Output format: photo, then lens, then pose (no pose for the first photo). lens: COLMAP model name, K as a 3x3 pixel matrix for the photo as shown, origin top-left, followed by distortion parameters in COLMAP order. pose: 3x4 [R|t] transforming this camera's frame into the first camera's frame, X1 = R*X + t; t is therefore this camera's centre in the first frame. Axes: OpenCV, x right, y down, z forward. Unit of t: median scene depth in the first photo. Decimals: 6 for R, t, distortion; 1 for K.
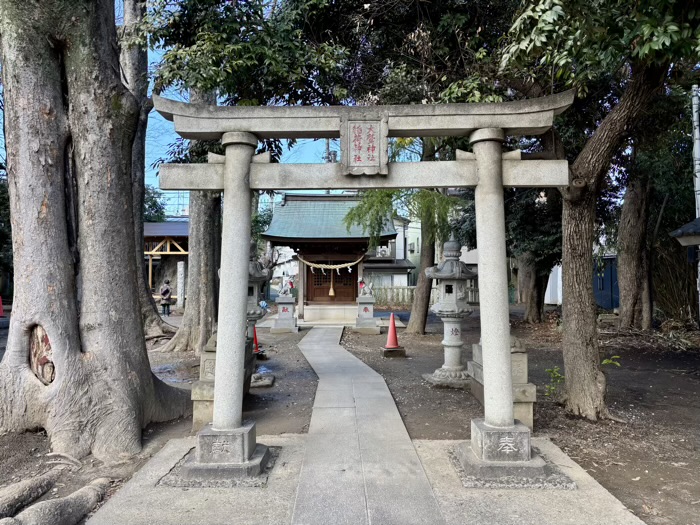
lens RADIAL K [[524.4, 0, 355.9], [0, 524.4, 260.0], [0, 0, 1]] dist [0.105829, -0.135153]
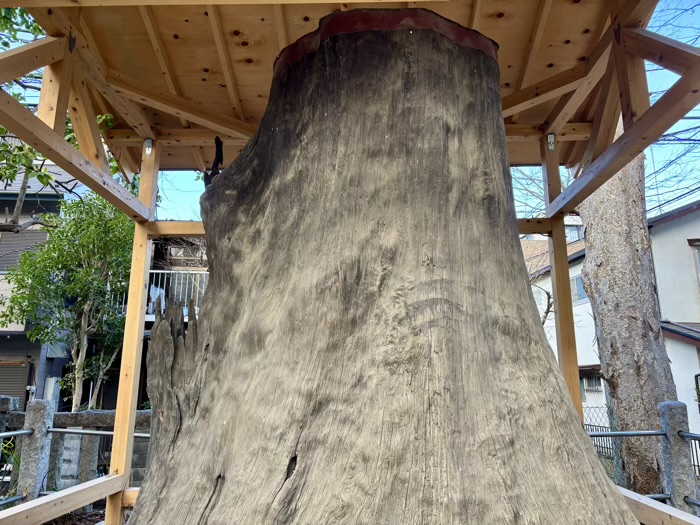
lens RADIAL K [[524.2, 0, 349.5], [0, 524.2, 260.1], [0, 0, 1]] dist [0.067044, -0.075726]
pose [[0.995732, -0.017601, -0.090594, -0.617009], [0.000007, 0.981659, -0.190645, 0.062715], [0.092288, 0.189831, 0.977470, 1.686731]]
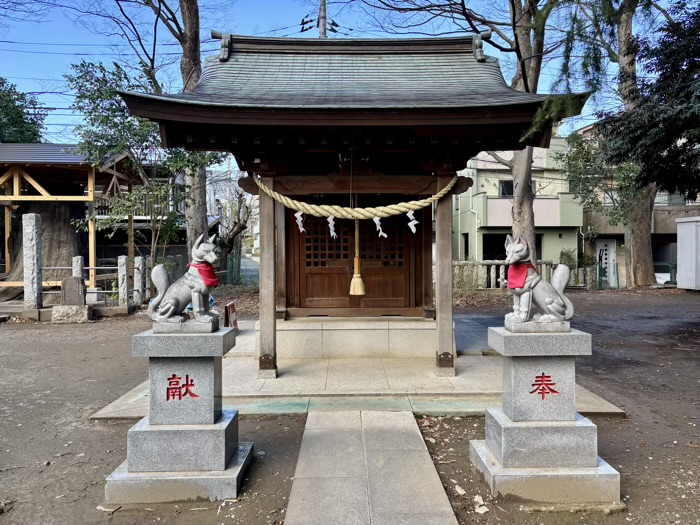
lens RADIAL K [[524.4, 0, 355.9], [0, 524.4, 260.0], [0, 0, 1]] dist [0.105829, -0.135153]
pose [[0.999765, -0.002753, 0.021509, -0.071025], [0.001523, 0.998374, 0.056977, 0.030859], [-0.021630, -0.056930, 0.998144, 0.852589]]
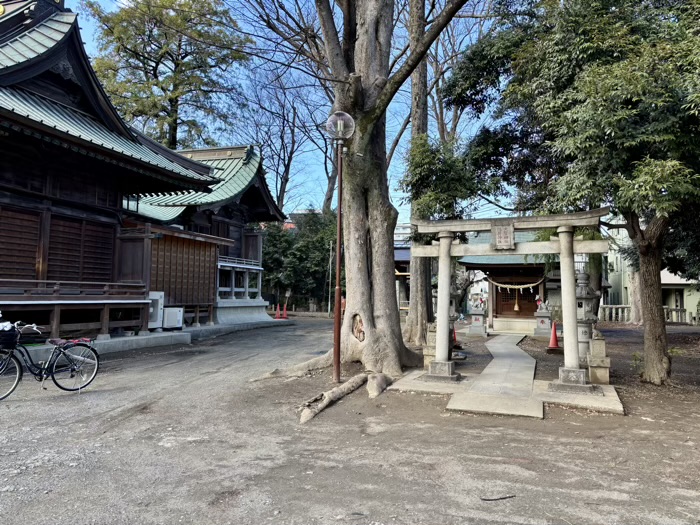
lens RADIAL K [[524.4, 0, 355.9], [0, 524.4, 260.0], [0, 0, 1]] dist [0.105829, -0.135153]
pose [[0.930676, -0.008813, -0.365740, 0.075401], [-0.002386, 0.999542, -0.030157, -0.015259], [0.365838, 0.028939, 0.930229, -0.380616]]
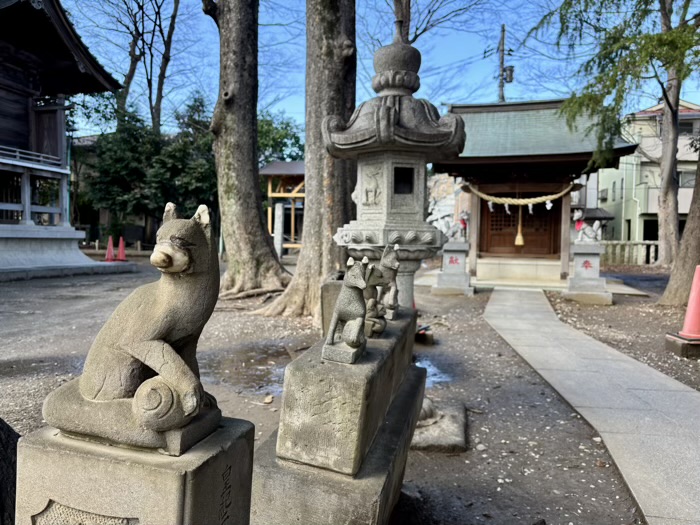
lens RADIAL K [[539.5, 0, 341.6], [0, 539.5, 261.8], [0, 0, 1]] dist [0.007942, 0.002393]
pose [[0.952733, 0.028430, -0.302476, -0.068992], [-0.004658, 0.996862, 0.079025, 0.046719], [0.303773, -0.073881, 0.949876, 0.336840]]
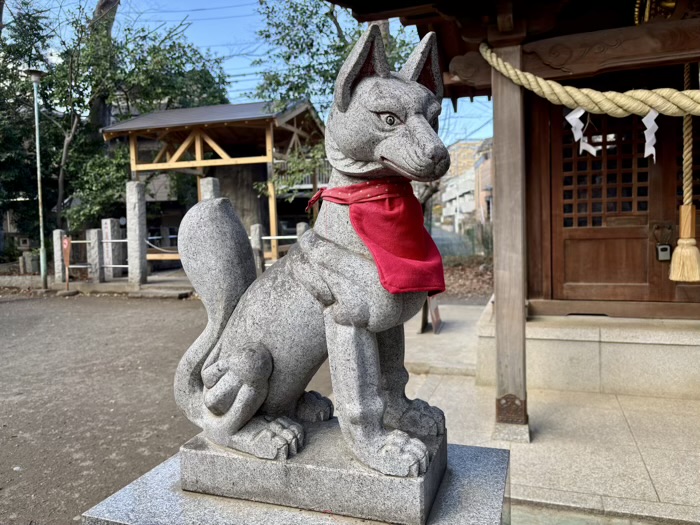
lens RADIAL K [[531.0, 0, 359.3], [0, 531.0, 261.7], [0, 0, 1]] dist [0.040687, -0.009072]
pose [[0.947846, -0.004984, -0.318690, -0.122503], [0.042377, 0.992971, 0.110508, 0.048268], [0.315899, -0.118250, 0.941395, 1.052263]]
